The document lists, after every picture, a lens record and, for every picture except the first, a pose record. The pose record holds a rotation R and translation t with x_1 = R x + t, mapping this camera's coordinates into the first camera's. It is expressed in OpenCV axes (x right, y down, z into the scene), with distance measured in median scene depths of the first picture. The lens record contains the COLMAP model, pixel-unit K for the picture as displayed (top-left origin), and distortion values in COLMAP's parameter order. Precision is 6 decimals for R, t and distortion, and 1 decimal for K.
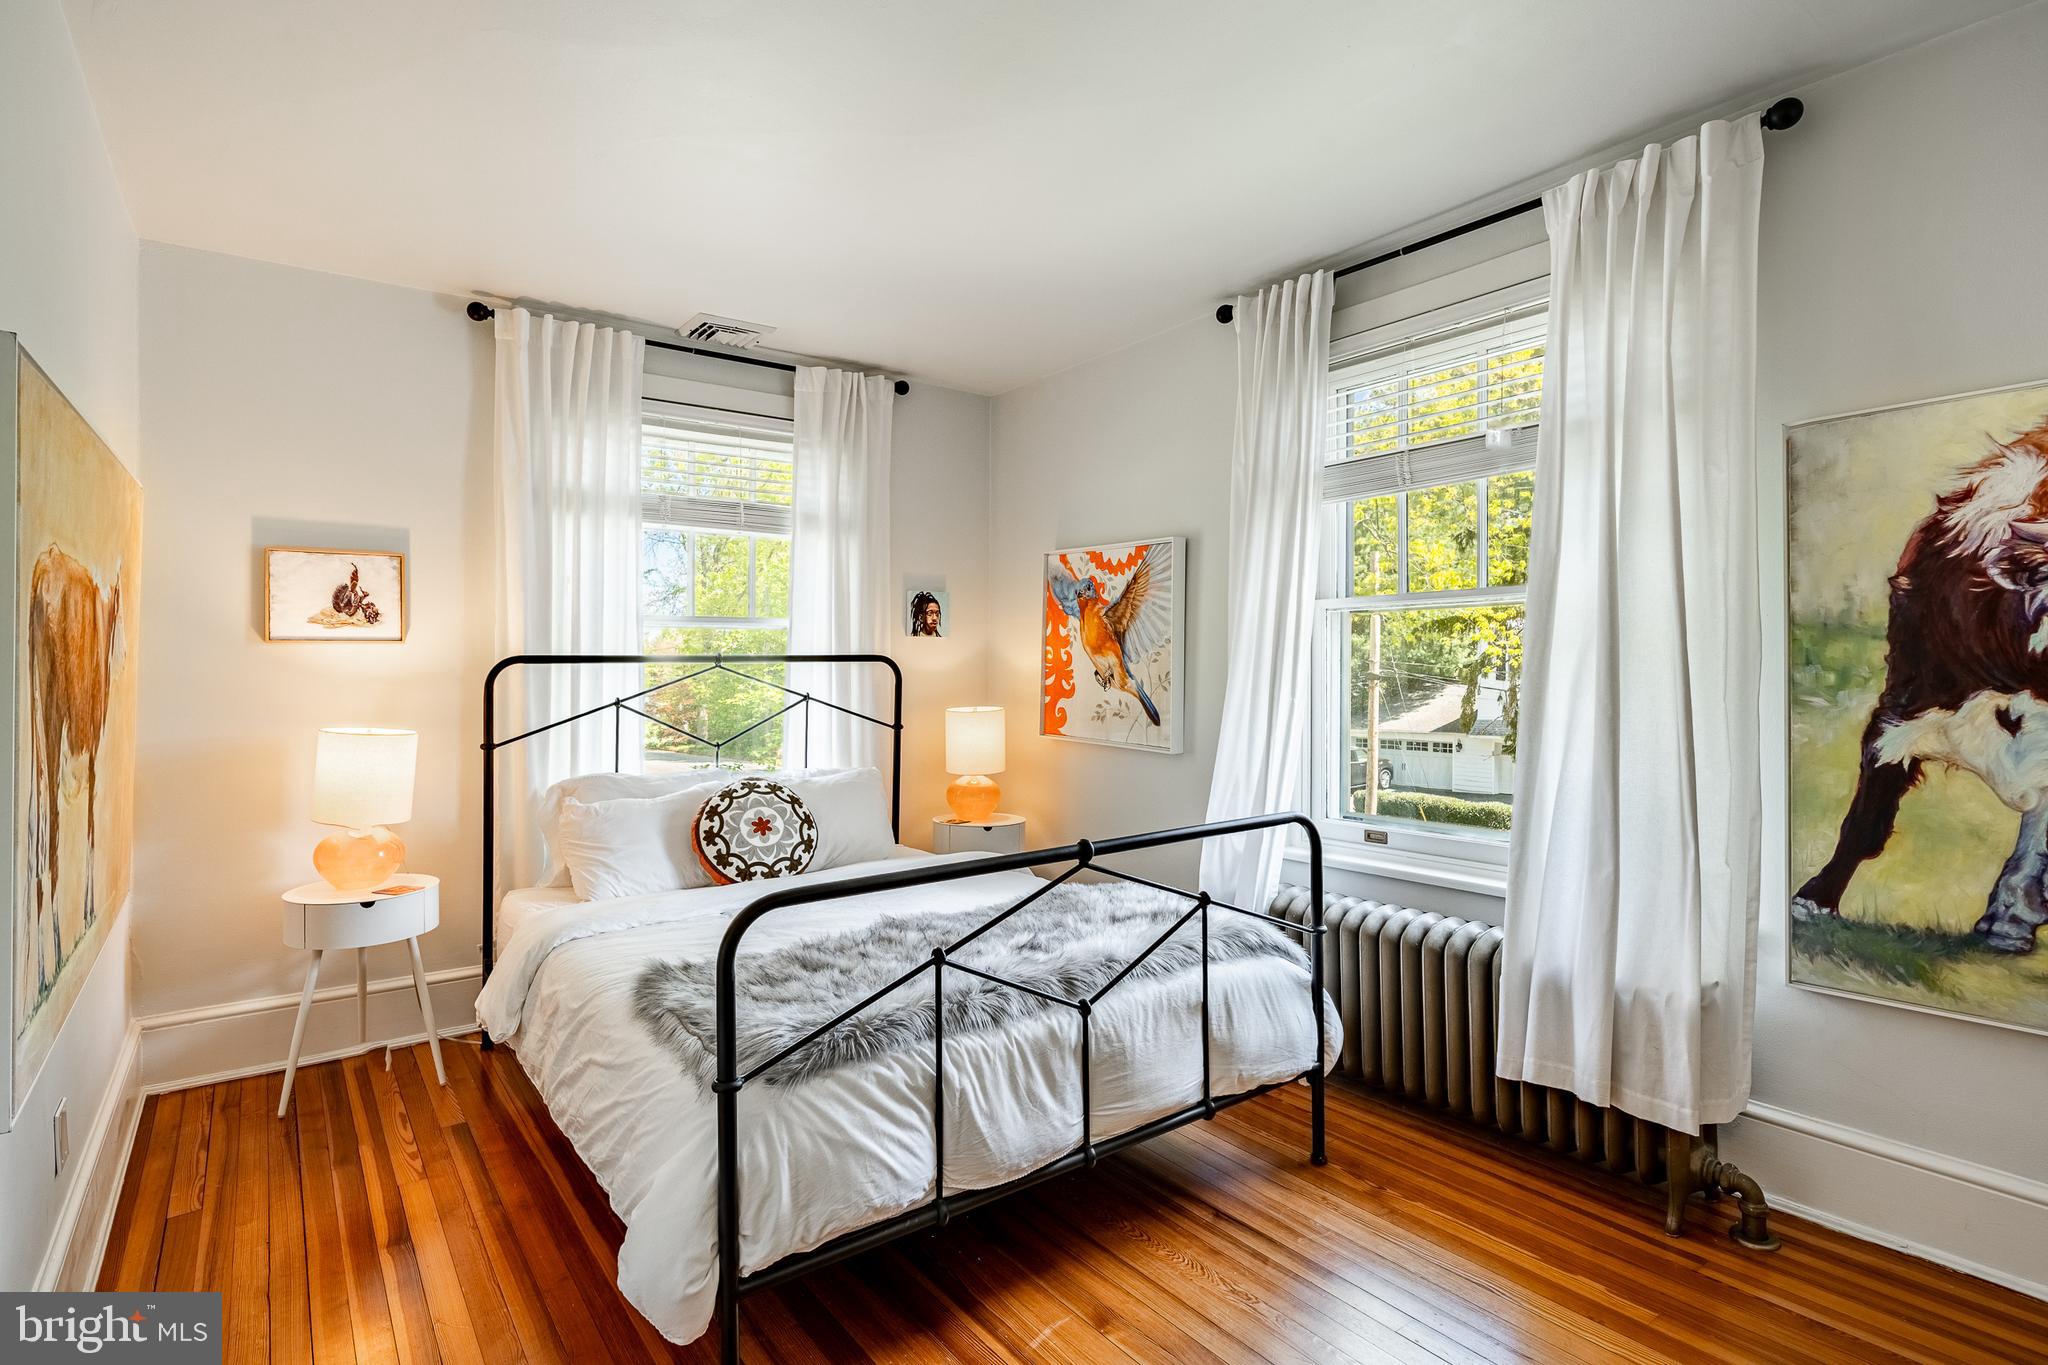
lens RADIAL K [[1045.6, 0, 1031.1], [0, 1045.6, 670.6], [0, 0, 1]] dist [0.002912, 0.000672]
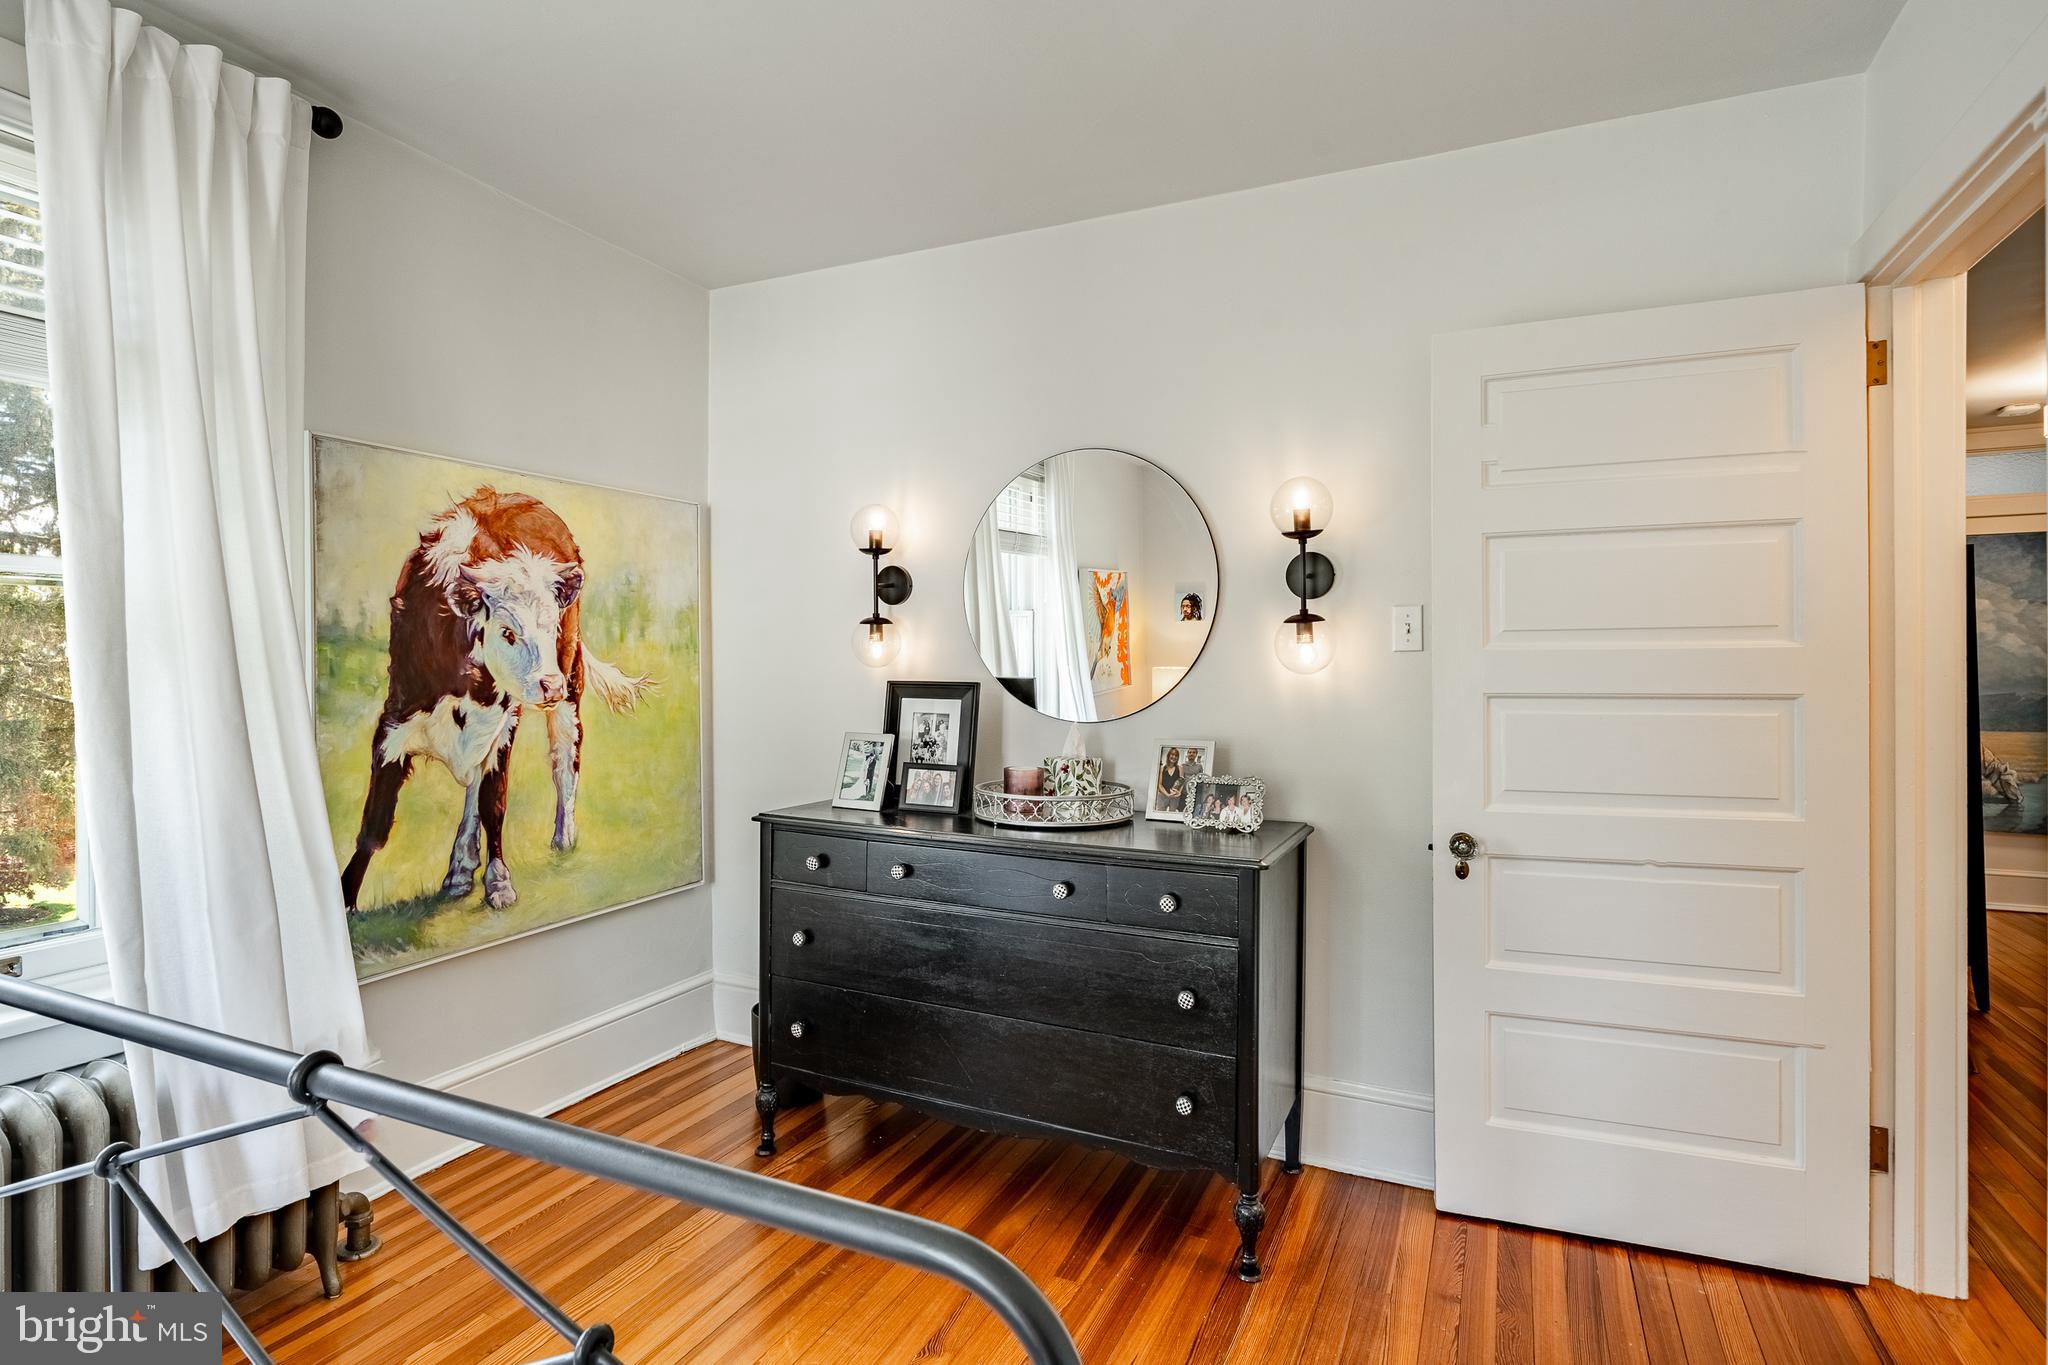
lens RADIAL K [[1045.6, 0, 1025.4], [0, 1045.6, 679.2], [0, 0, 1]] dist [0.002912, 0.000672]
pose [[-0.479557, -0.004855, 0.877497, -0.511403], [0.006587, 0.999937, 0.009132, -0.006788], [-0.877486, 0.010159, -0.479495, 0.959318]]
